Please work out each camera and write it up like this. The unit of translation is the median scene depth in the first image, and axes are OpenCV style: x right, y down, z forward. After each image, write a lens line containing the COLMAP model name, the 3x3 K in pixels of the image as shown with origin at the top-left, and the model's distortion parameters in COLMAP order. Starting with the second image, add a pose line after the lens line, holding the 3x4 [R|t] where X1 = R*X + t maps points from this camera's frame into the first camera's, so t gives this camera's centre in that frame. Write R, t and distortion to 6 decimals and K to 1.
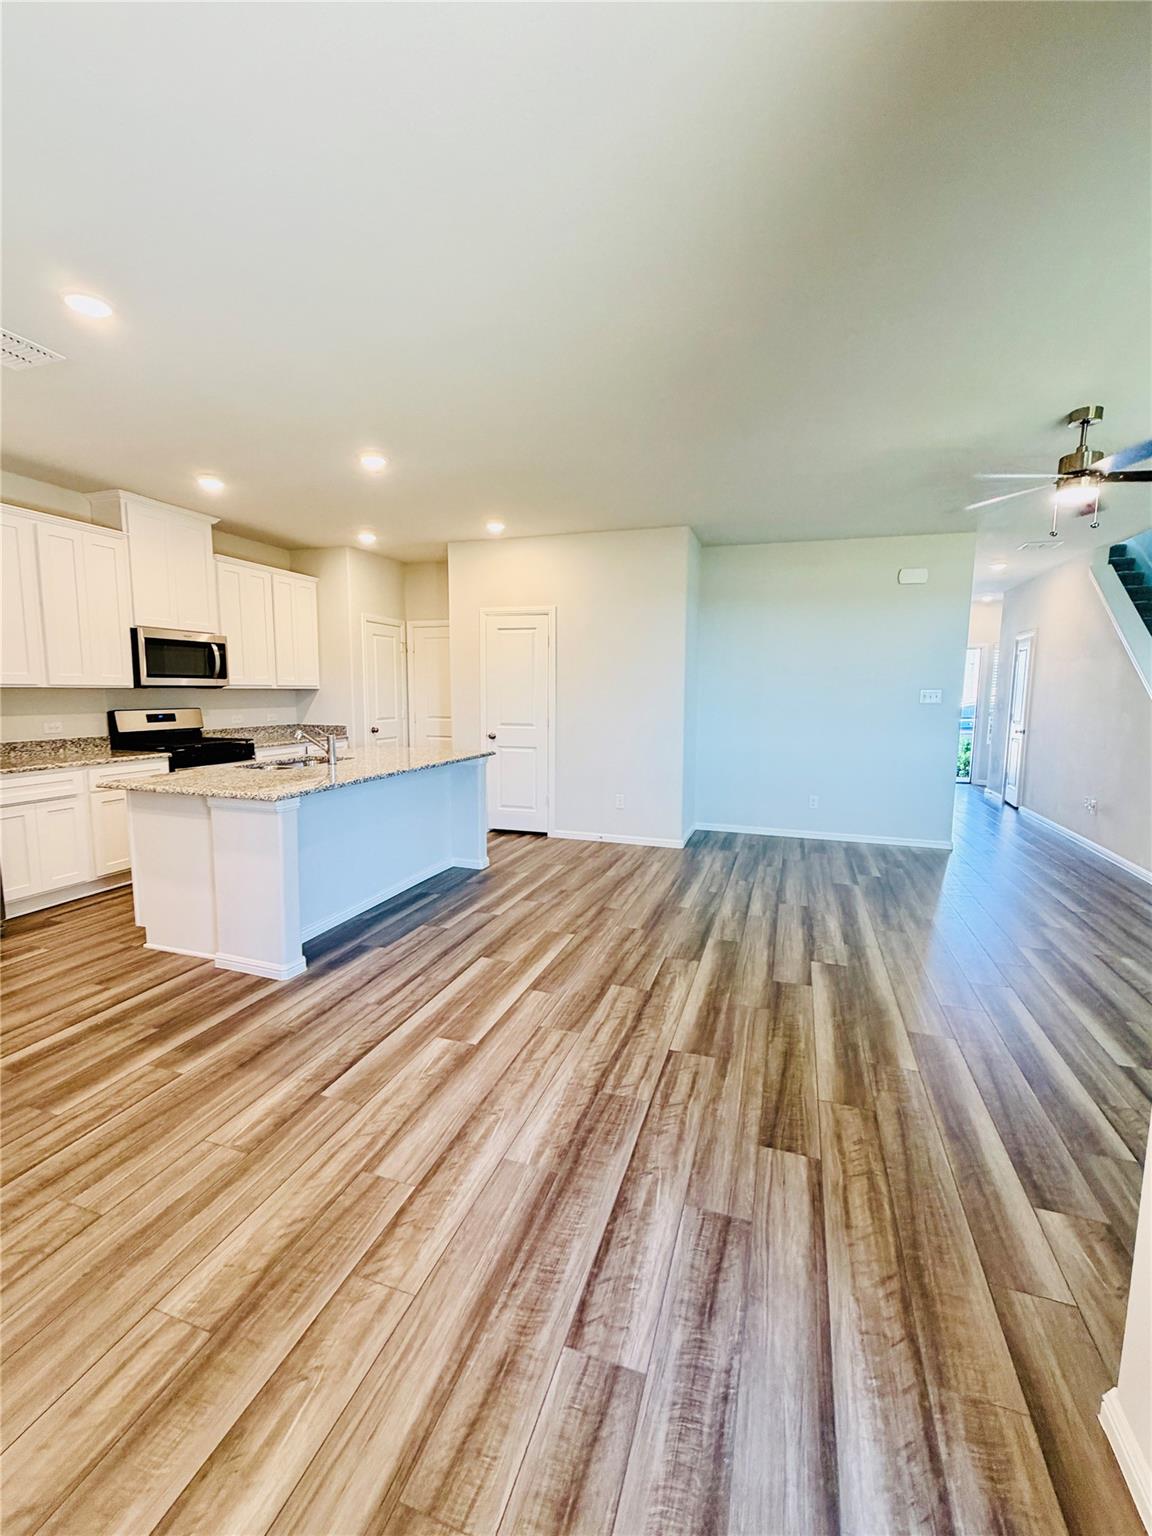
lens RADIAL K [[668.4, 0, 576.3], [0, 668.4, 768.3], [0, 0, 1]] dist [0.000106, 0.000004]
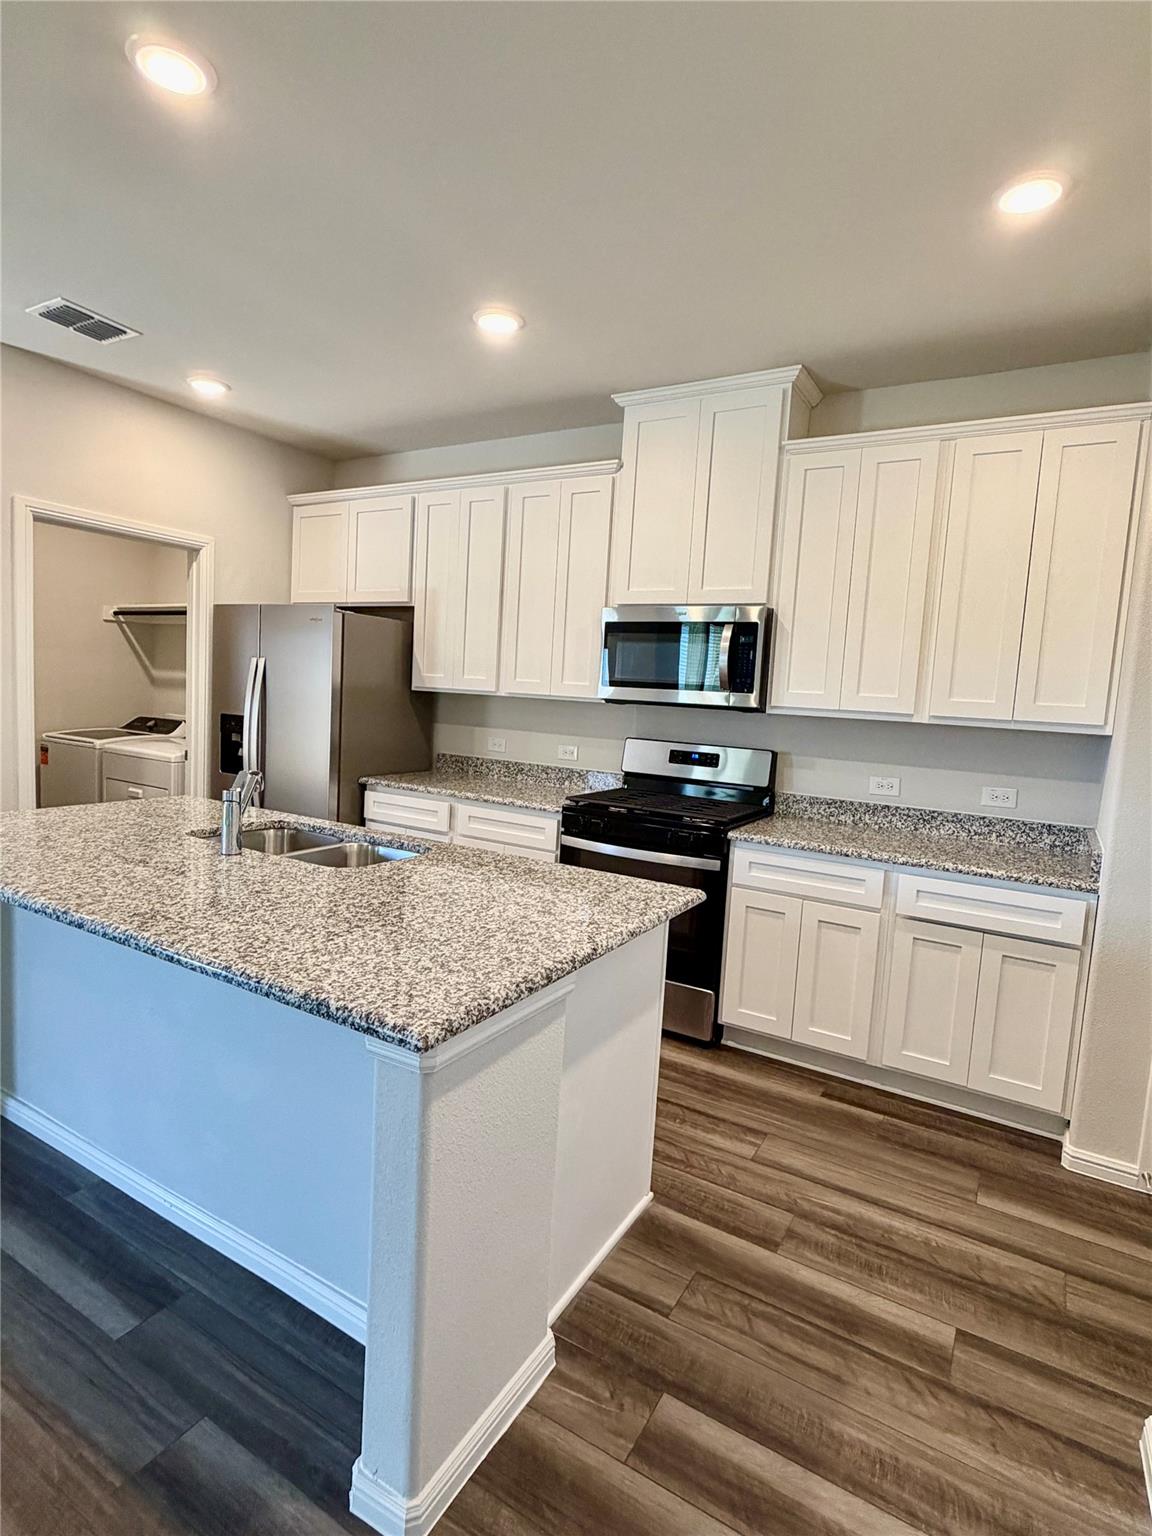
lens RADIAL K [[791.7, 0, 574.3], [0, 791.7, 768.5], [0, 0, 1]] dist [-0.000299, -0.000006]
pose [[-0.213381, 0.067487, -0.974635, 0.098652], [-0.176851, 0.978462, 0.106471, -0.143603], [0.960829, 0.195084, -0.196850, 1.215907]]
